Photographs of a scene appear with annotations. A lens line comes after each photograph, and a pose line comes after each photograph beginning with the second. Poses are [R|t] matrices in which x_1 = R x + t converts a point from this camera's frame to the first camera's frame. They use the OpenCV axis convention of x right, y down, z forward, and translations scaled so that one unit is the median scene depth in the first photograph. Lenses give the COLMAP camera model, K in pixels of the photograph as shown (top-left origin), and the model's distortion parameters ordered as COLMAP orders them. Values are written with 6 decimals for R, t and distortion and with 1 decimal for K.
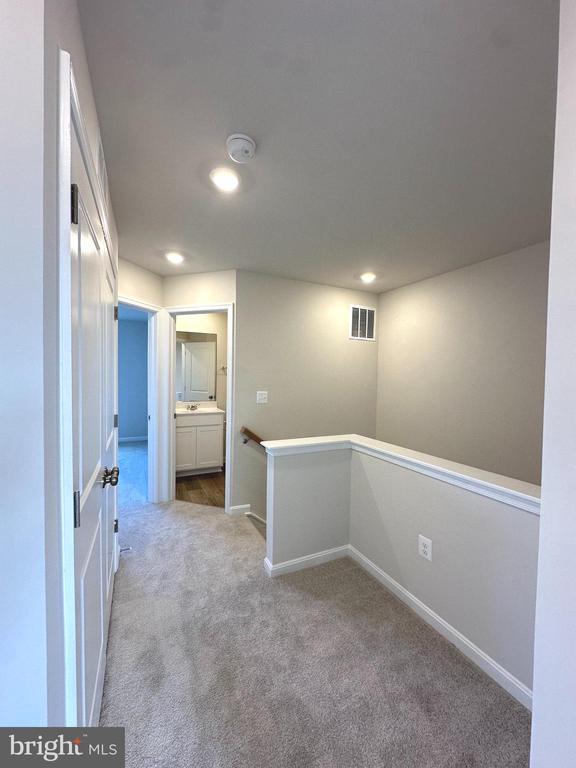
lens RADIAL K [[307.2, 0, 289.4], [0, 307.2, 384.1], [0, 0, 1]] dist [-0.000879, 0.000399]
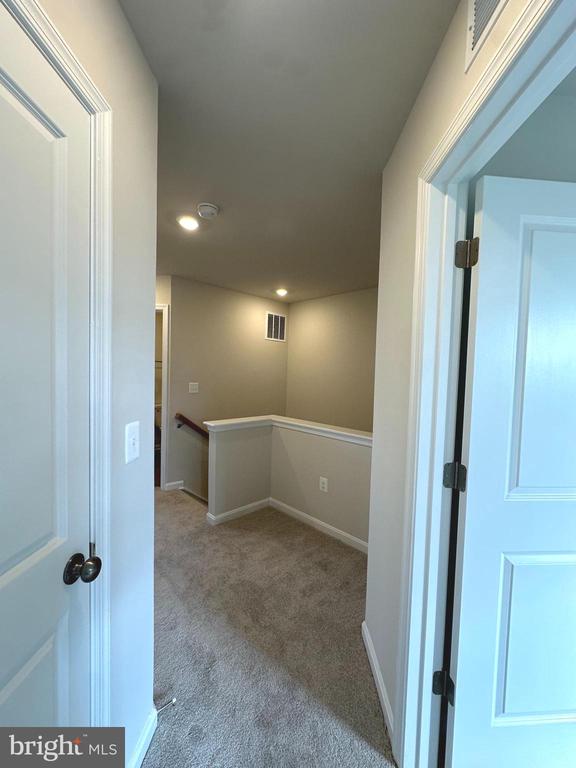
lens RADIAL K [[307.2, 0, 289.4], [0, 307.2, 384.1], [0, 0, 1]] dist [-0.000879, 0.000399]
pose [[0.950917, -0.002684, 0.309434, -0.153861], [-0.003495, 0.999805, 0.019412, 0.007752], [-0.309426, -0.019541, 0.950723, -0.314022]]
